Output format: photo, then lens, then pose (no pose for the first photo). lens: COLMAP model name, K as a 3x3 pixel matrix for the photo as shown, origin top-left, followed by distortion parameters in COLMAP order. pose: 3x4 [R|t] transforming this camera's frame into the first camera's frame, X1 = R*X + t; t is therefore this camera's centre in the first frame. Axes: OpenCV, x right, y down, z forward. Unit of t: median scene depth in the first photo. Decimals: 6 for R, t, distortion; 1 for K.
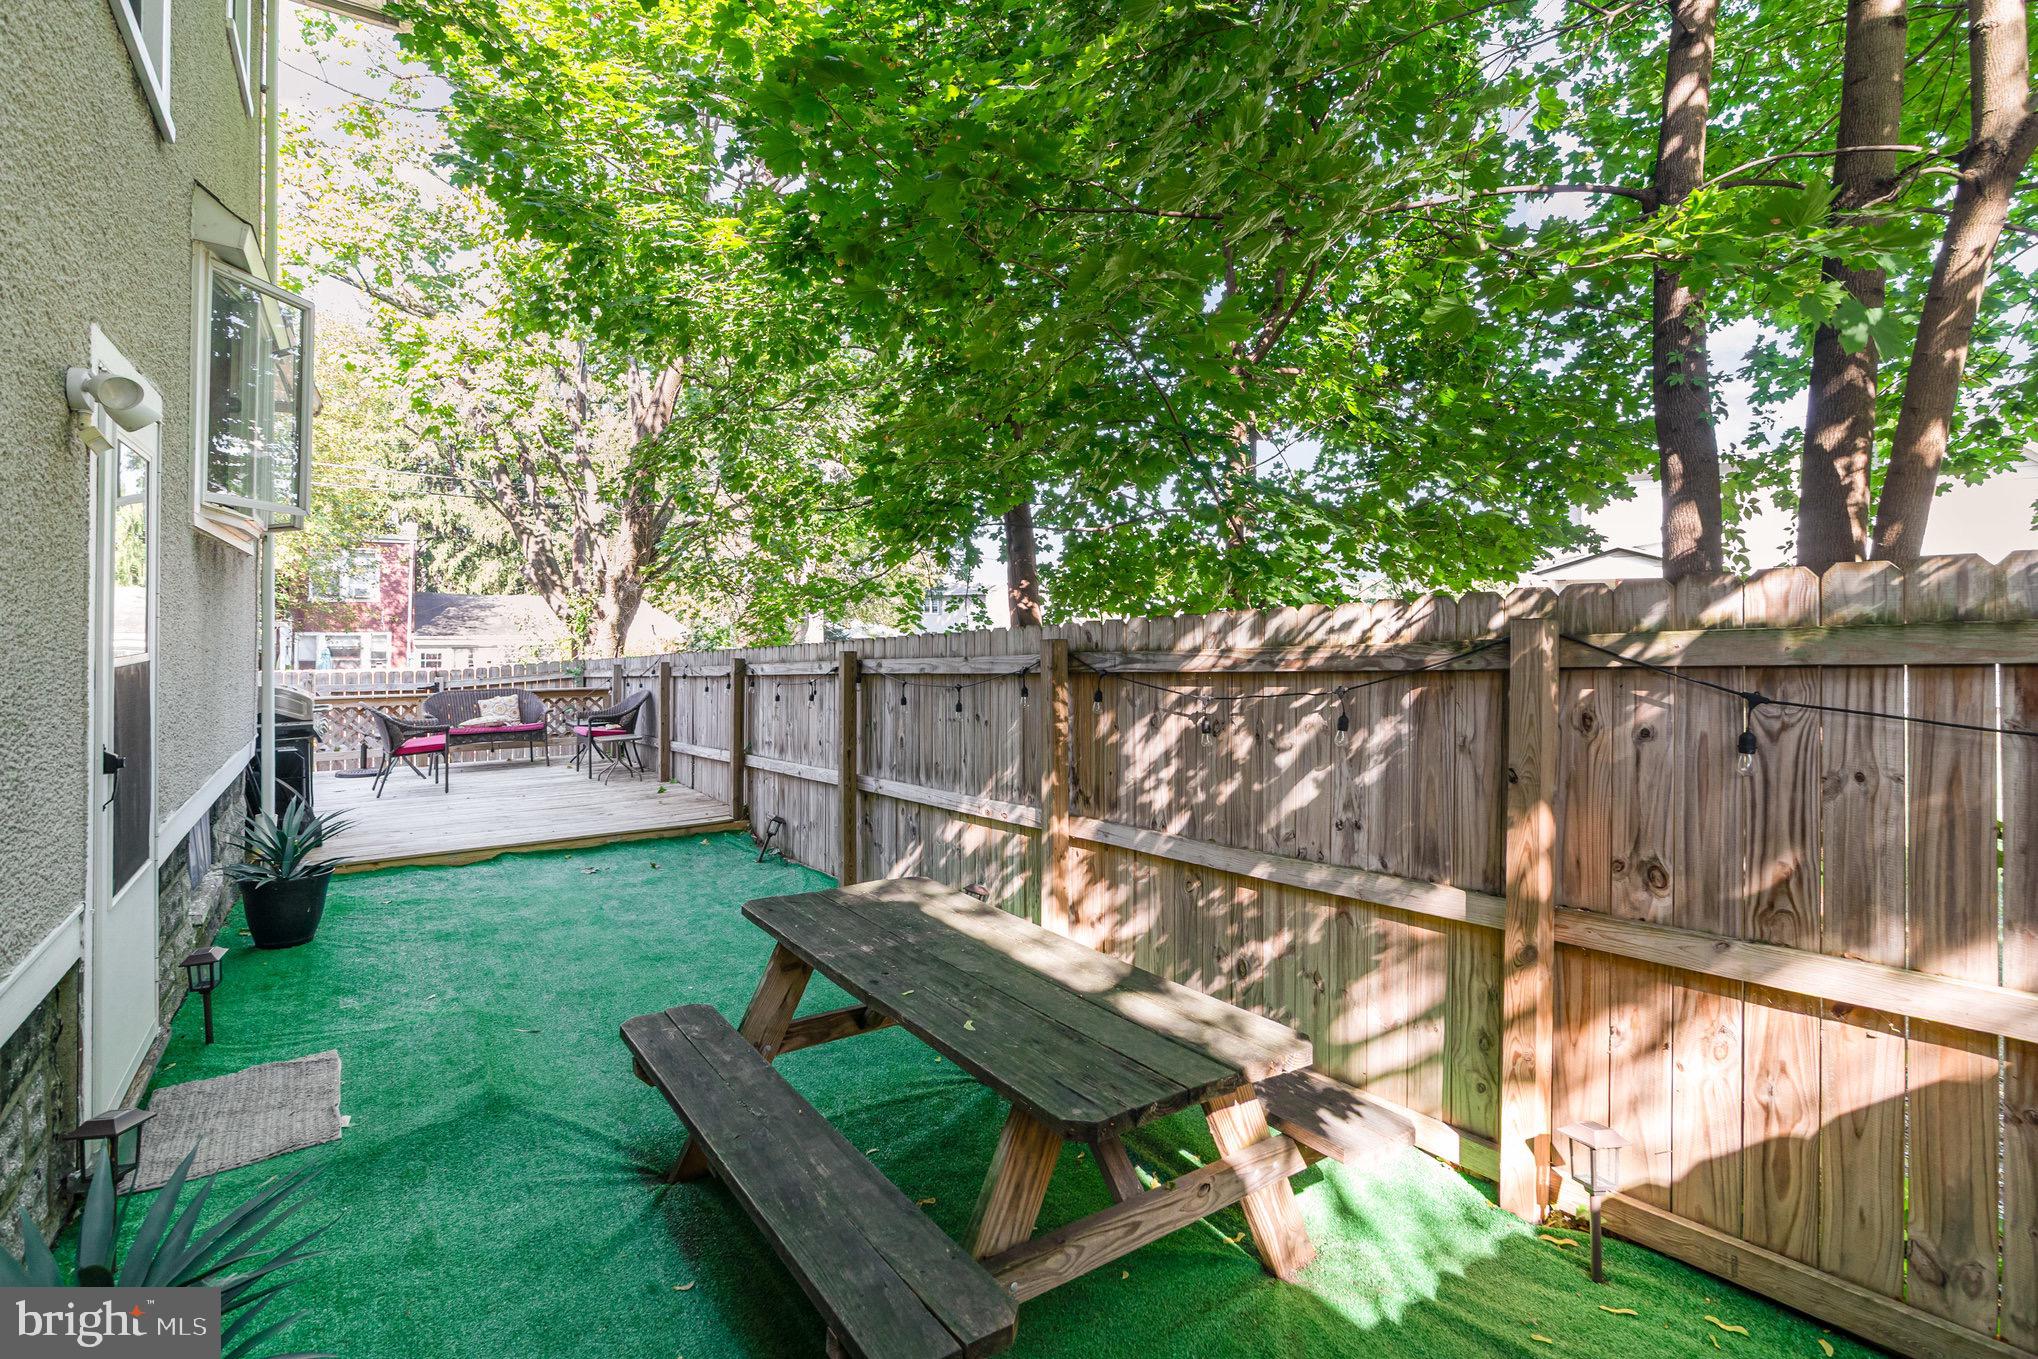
lens RADIAL K [[959.3, 0, 1005.6], [0, 959.3, 618.9], [0, 0, 1]] dist [-0.014024, 0.001523]
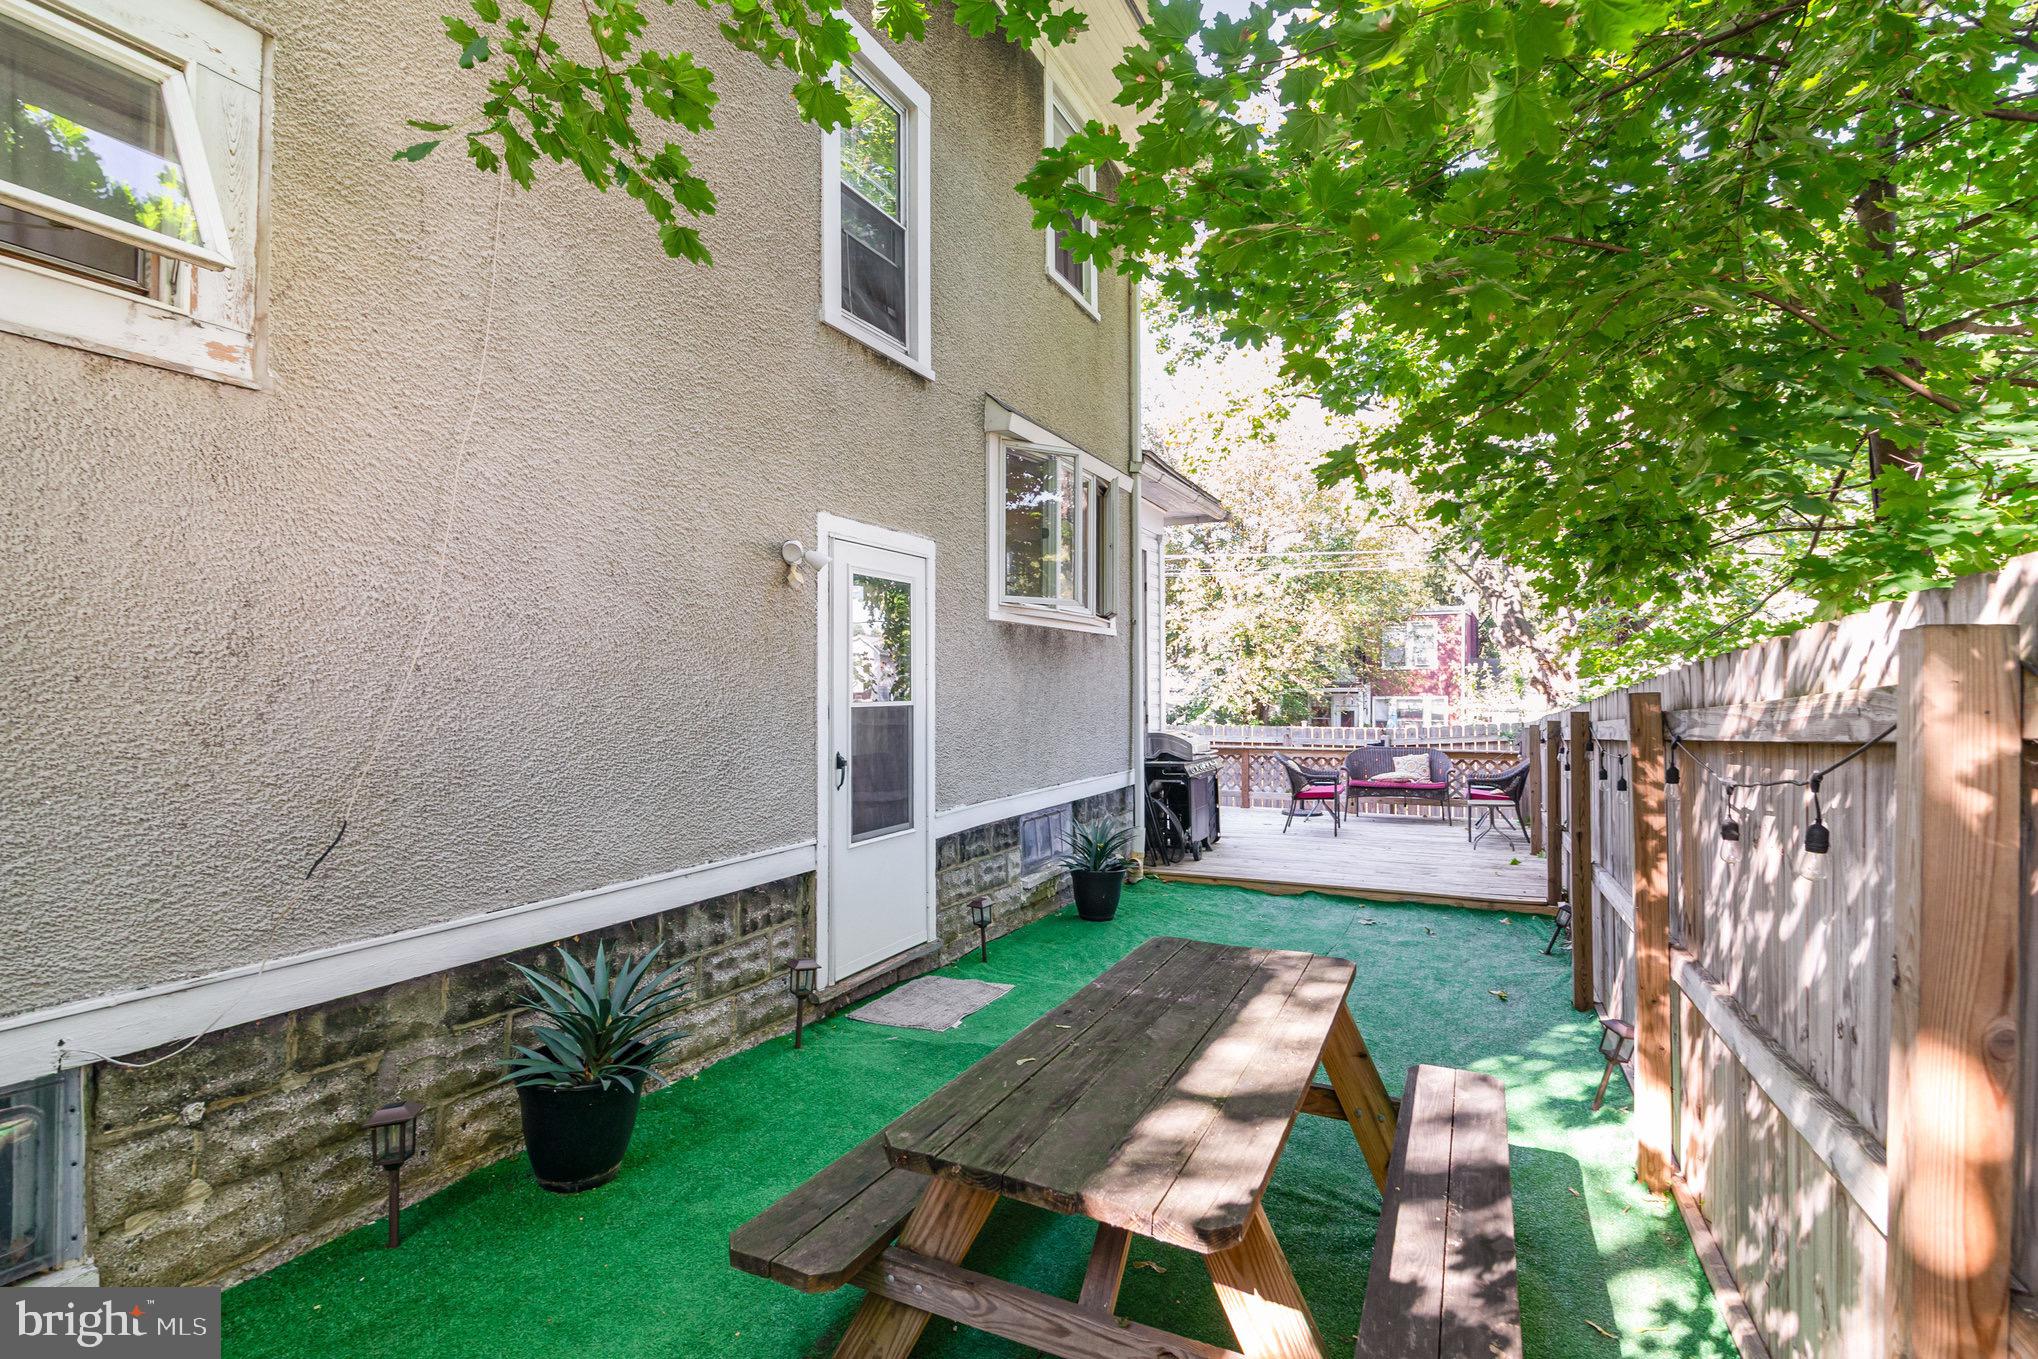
lens RADIAL K [[959.3, 0, 1016.0], [0, 959.3, 670.7], [0, 0, 1]] dist [-0.014024, 0.001523]
pose [[0.498540, -0.021709, -0.866595, 0.148956], [0.009486, 0.999763, -0.019587, 0.004375], [0.866815, 0.001544, 0.498628, 0.082870]]
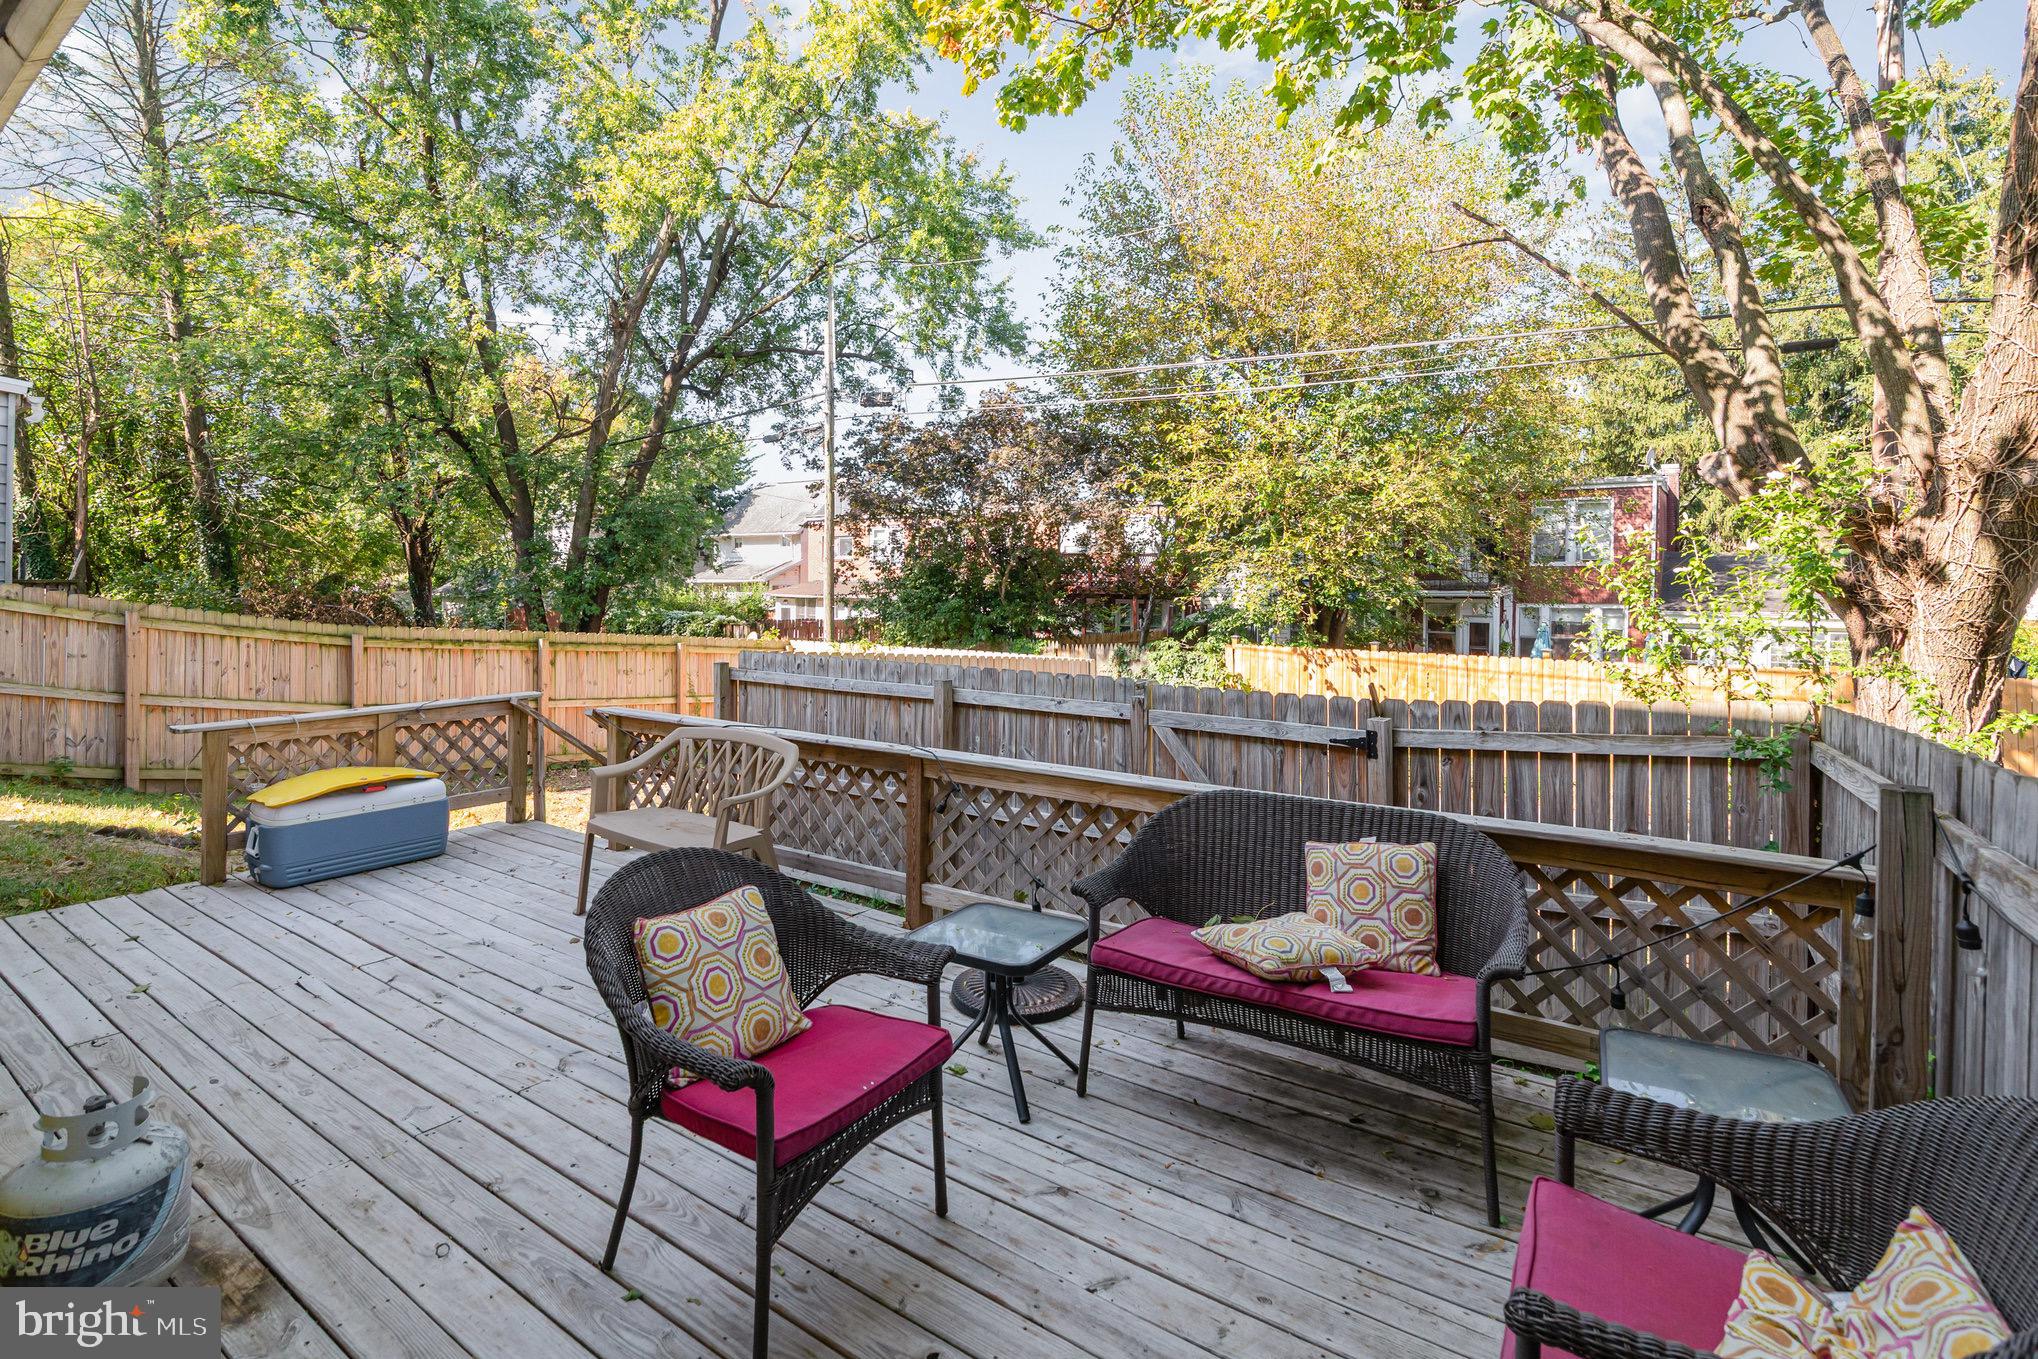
lens RADIAL K [[959.3, 0, 1003.4], [0, 959.3, 588.2], [0, 0, 1]] dist [-0.014024, 0.001523]
pose [[0.347336, 0.007027, -0.937714, -0.267827], [-0.009426, 0.999948, 0.004002, 0.005831], [0.937693, 0.007449, 0.347384, 0.702492]]
